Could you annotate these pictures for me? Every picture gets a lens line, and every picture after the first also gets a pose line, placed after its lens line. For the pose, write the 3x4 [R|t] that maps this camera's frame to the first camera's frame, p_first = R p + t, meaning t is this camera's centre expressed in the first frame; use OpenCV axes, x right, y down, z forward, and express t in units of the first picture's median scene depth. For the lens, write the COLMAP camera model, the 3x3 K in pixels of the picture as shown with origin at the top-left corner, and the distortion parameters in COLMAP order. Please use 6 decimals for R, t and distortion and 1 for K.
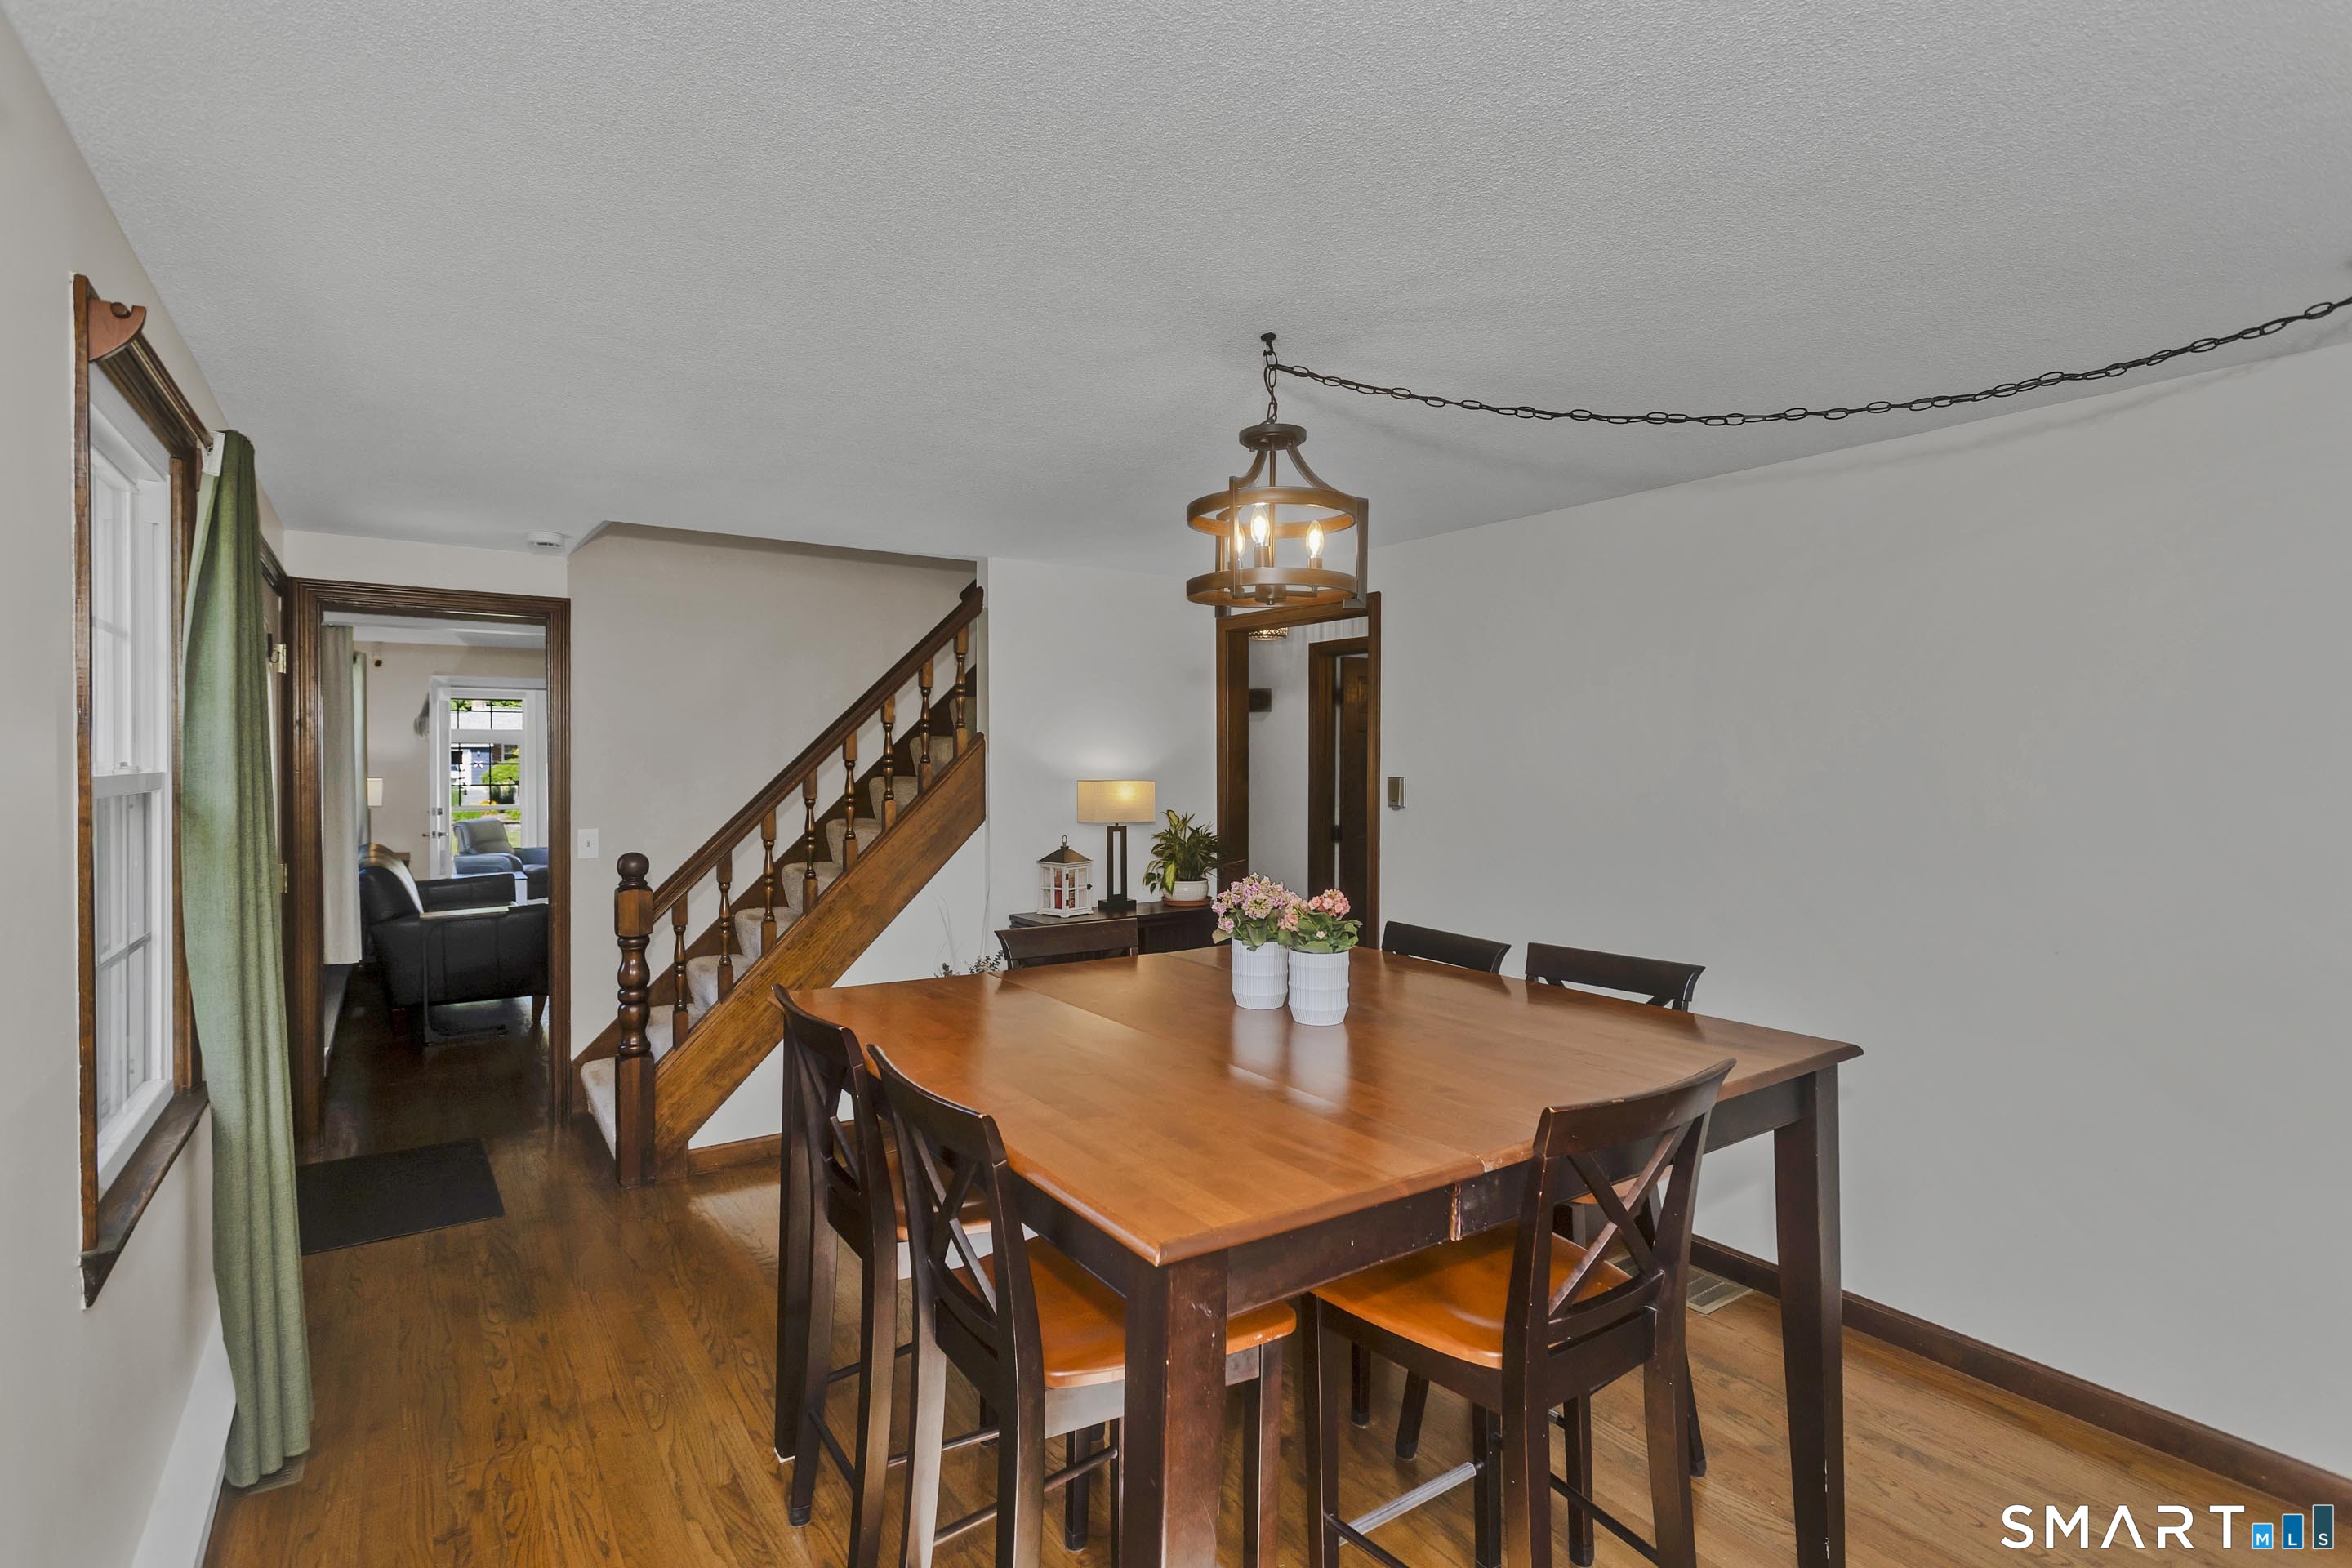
lens RADIAL K [[1128.2, 0, 1184.1], [0, 1128.2, 758.3], [0, 0, 1]] dist [-0.003063, -0.000589]
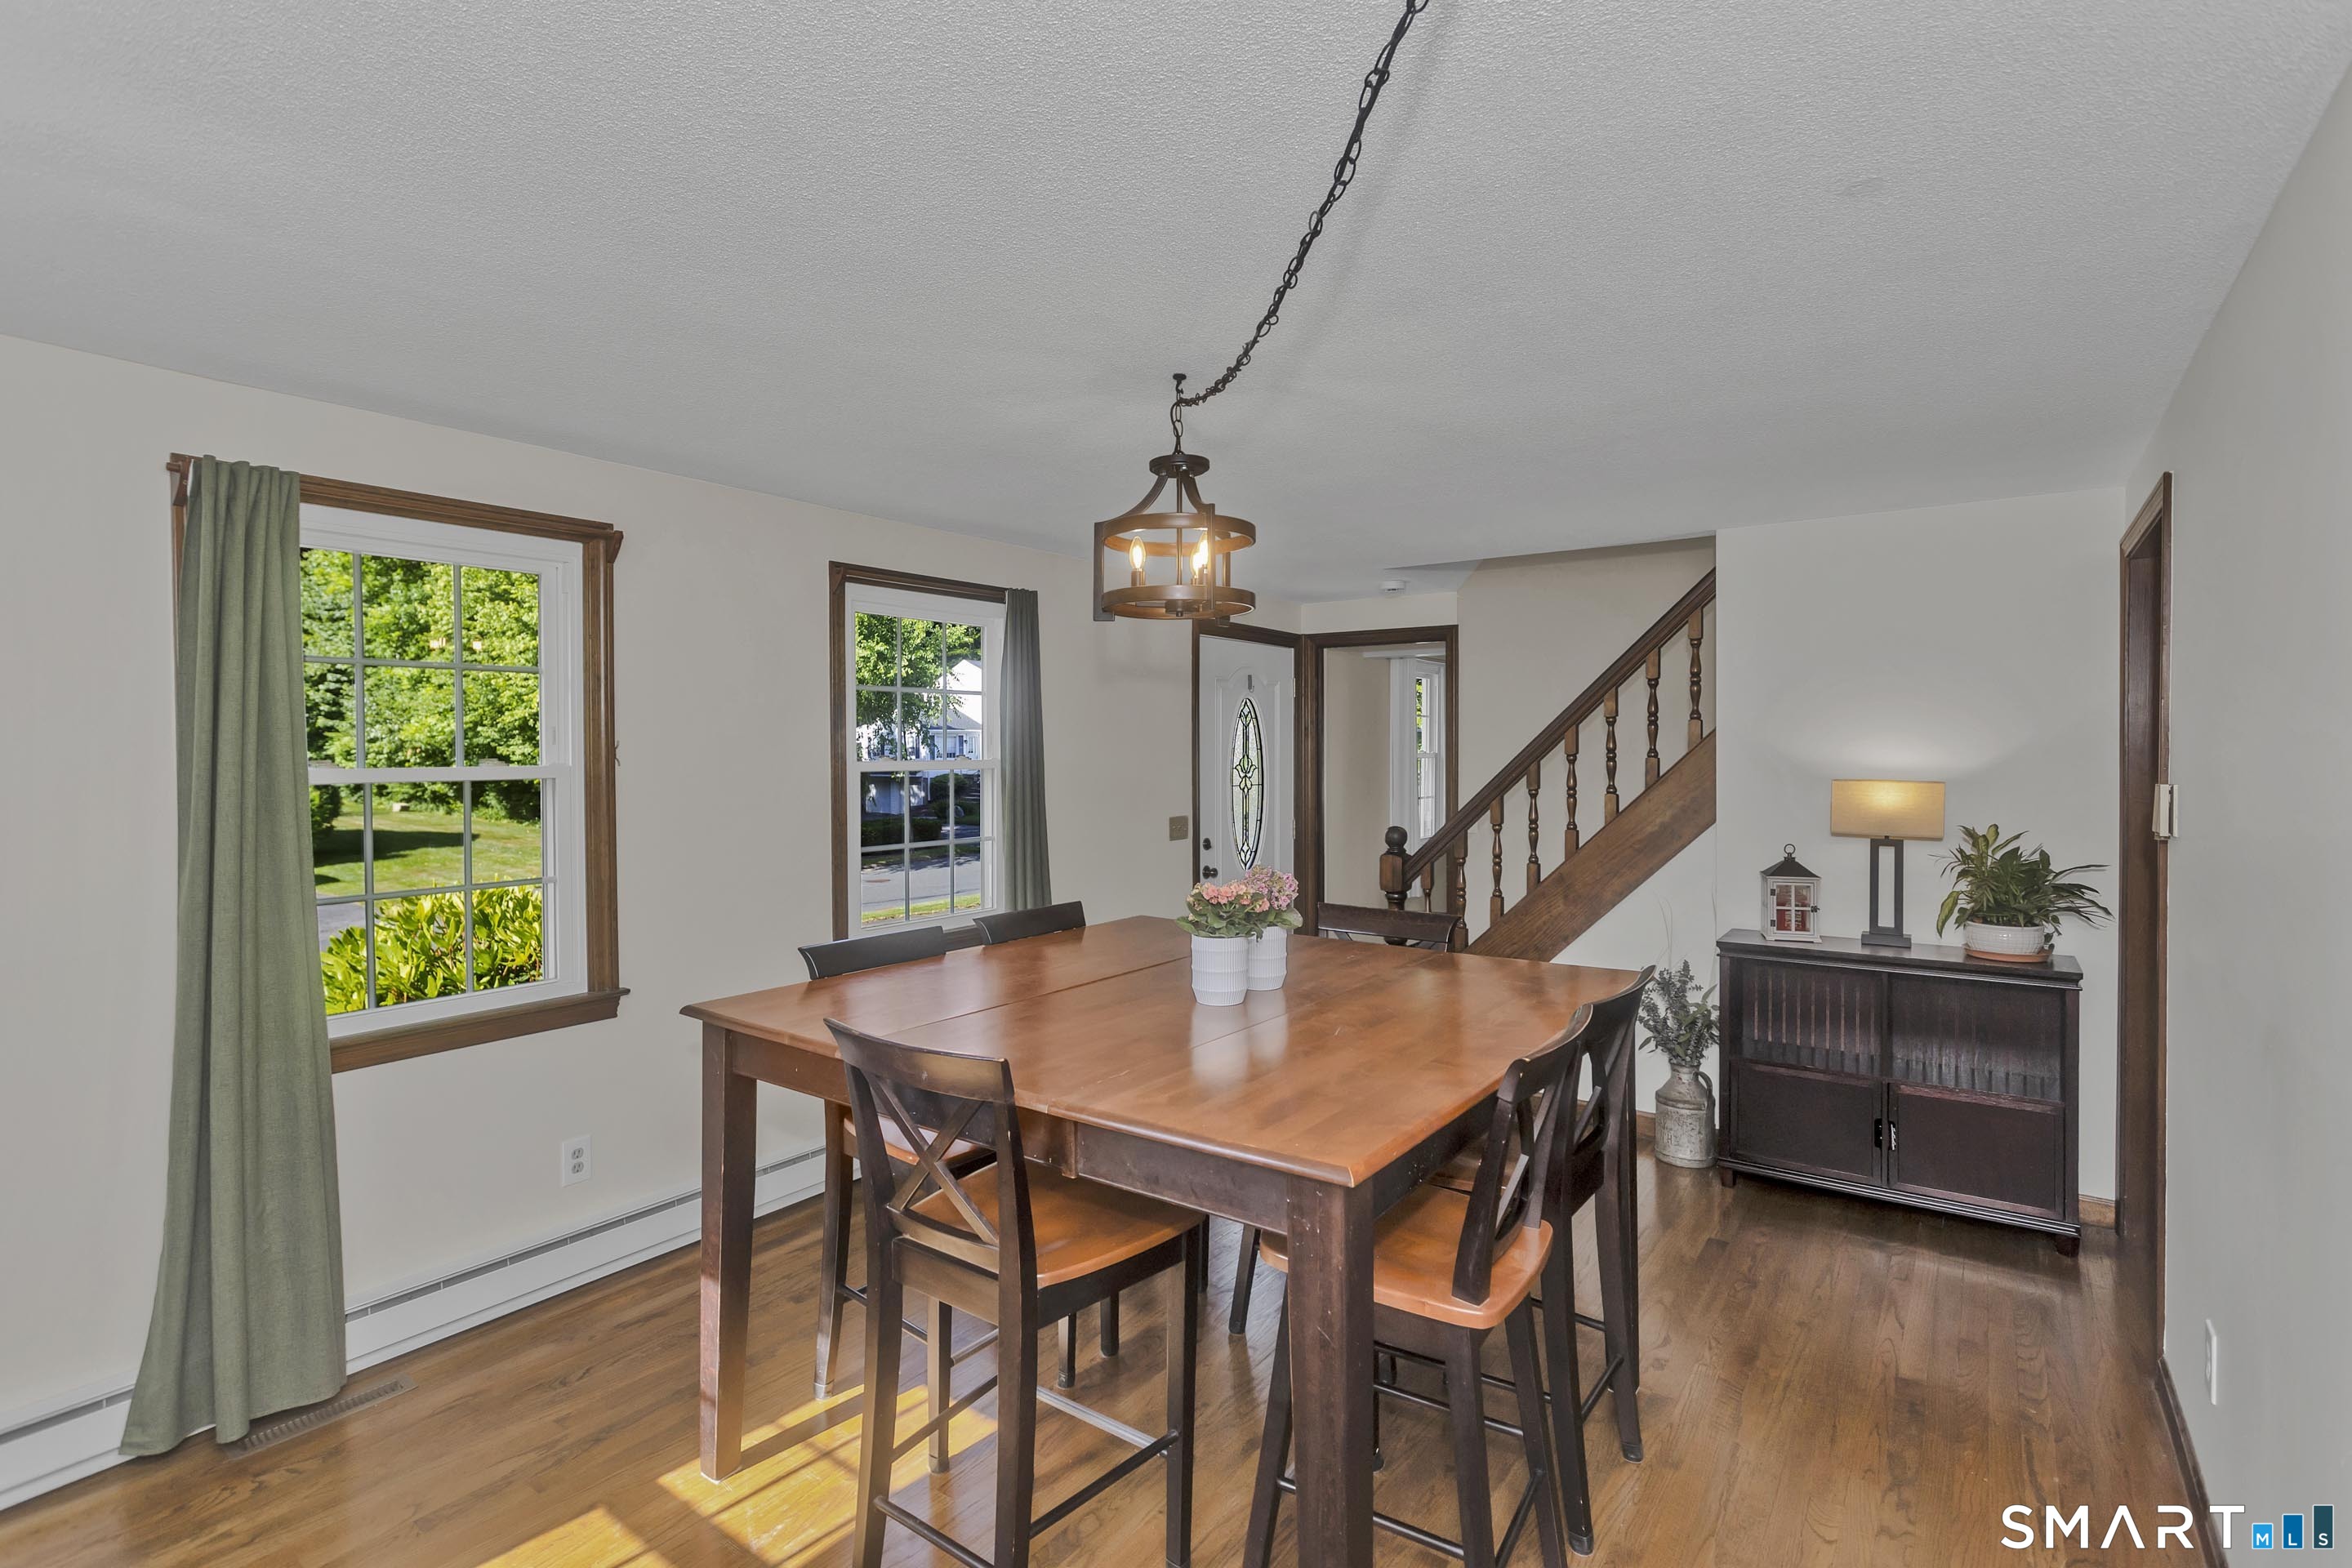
lens RADIAL K [[1128.2, 0, 1184.1], [0, 1128.2, 758.3], [0, 0, 1]] dist [-0.003063, -0.000589]
pose [[0.334210, 0.003941, -0.942491, 0.539957], [0.003132, 0.999981, 0.005292, -0.001411], [0.942494, -0.004720, 0.334191, 0.298992]]
